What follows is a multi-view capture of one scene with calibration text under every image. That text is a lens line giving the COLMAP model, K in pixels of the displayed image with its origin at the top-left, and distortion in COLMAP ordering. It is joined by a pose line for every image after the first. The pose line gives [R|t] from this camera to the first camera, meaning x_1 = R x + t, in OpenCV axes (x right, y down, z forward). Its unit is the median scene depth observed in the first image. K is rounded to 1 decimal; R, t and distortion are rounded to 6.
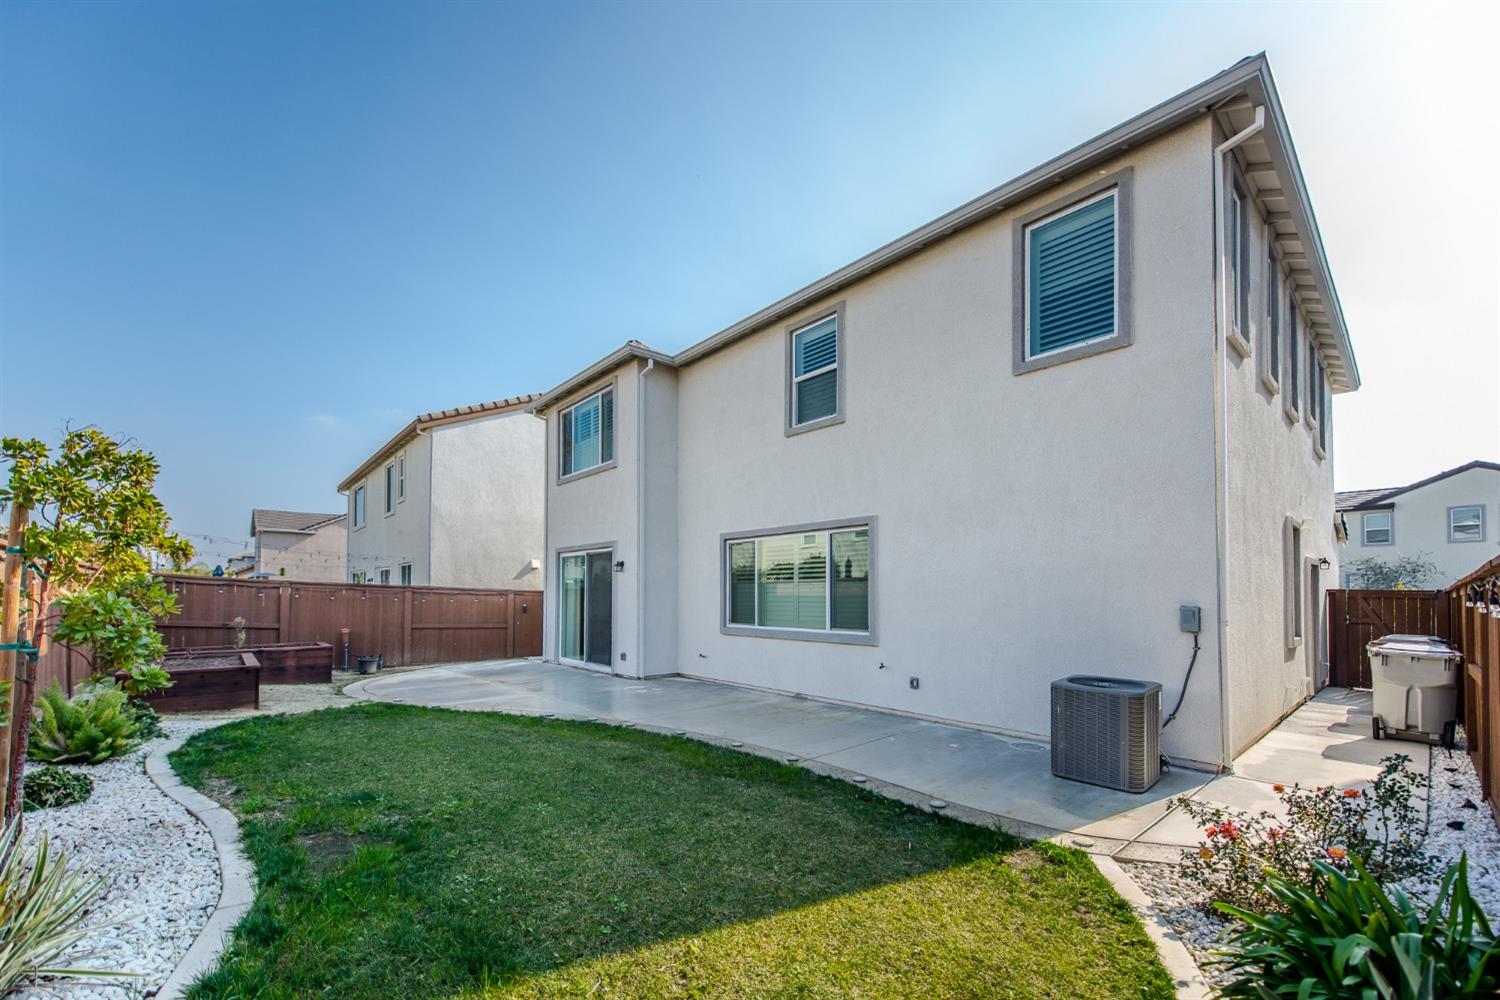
lens RADIAL K [[604.8, 0, 741.7], [0, 604.8, 593.0], [0, 0, 1]] dist [0.000377, -0.000018]
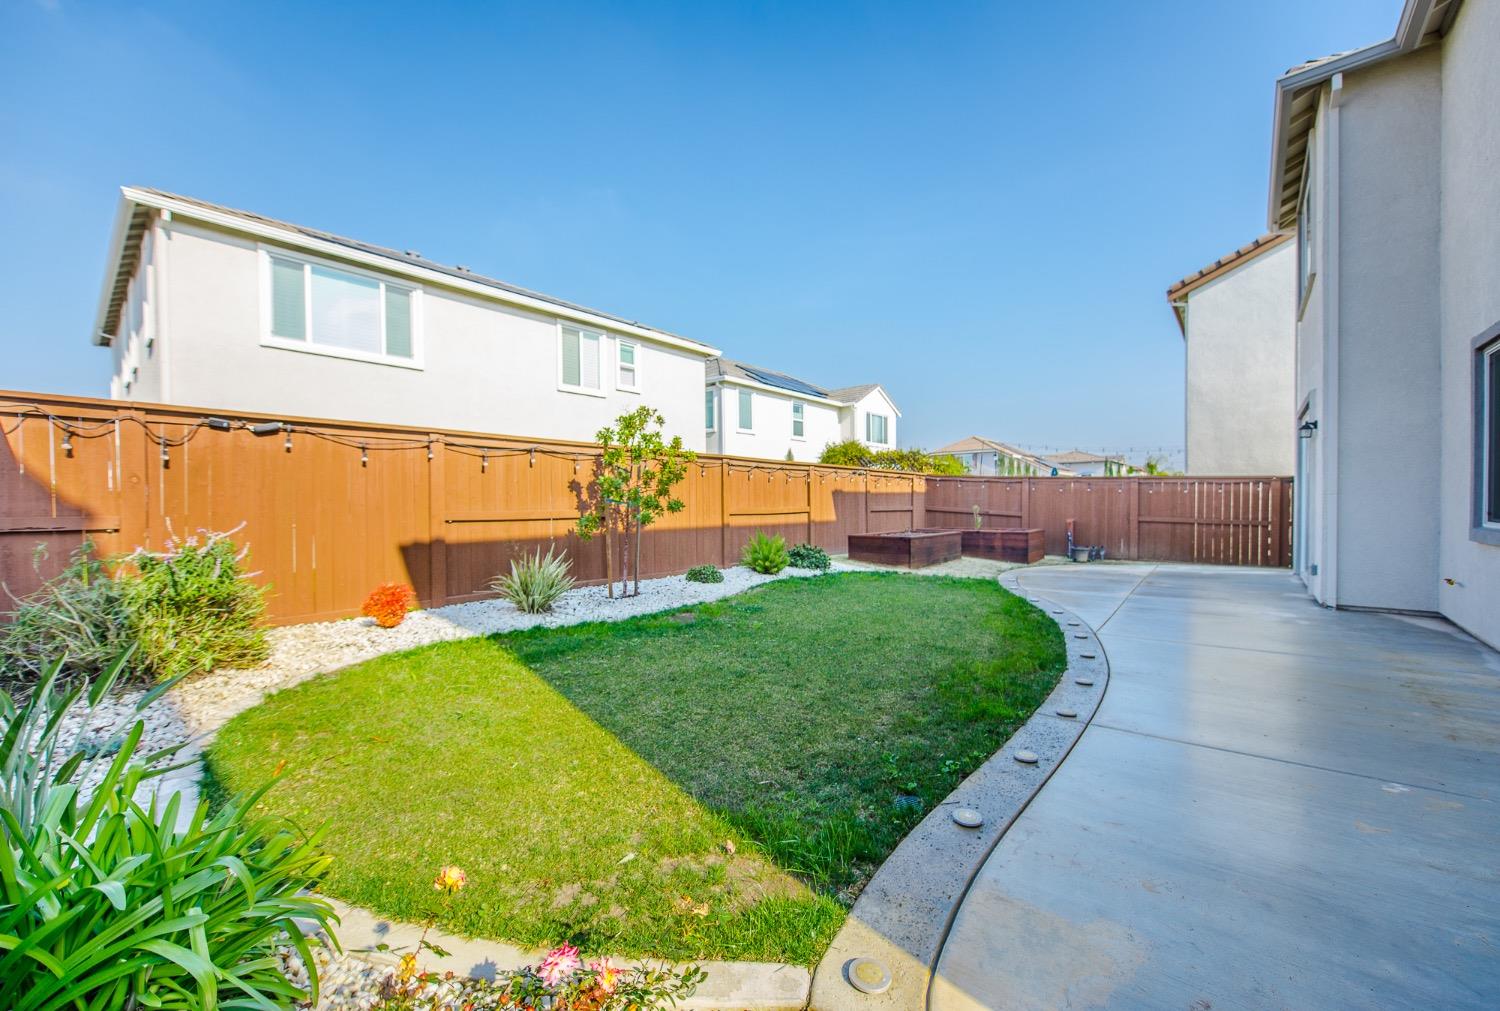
lens RADIAL K [[592.8, 0, 750.0], [0, 592.8, 505.5], [0, 0, 1]] dist [0.048217, 0.000067]
pose [[0.142183, 0.001990, -0.989838, 0.350483], [0.015513, 0.999871, 0.004238, 0.023789], [0.989719, -0.015958, 0.142134, 0.304246]]
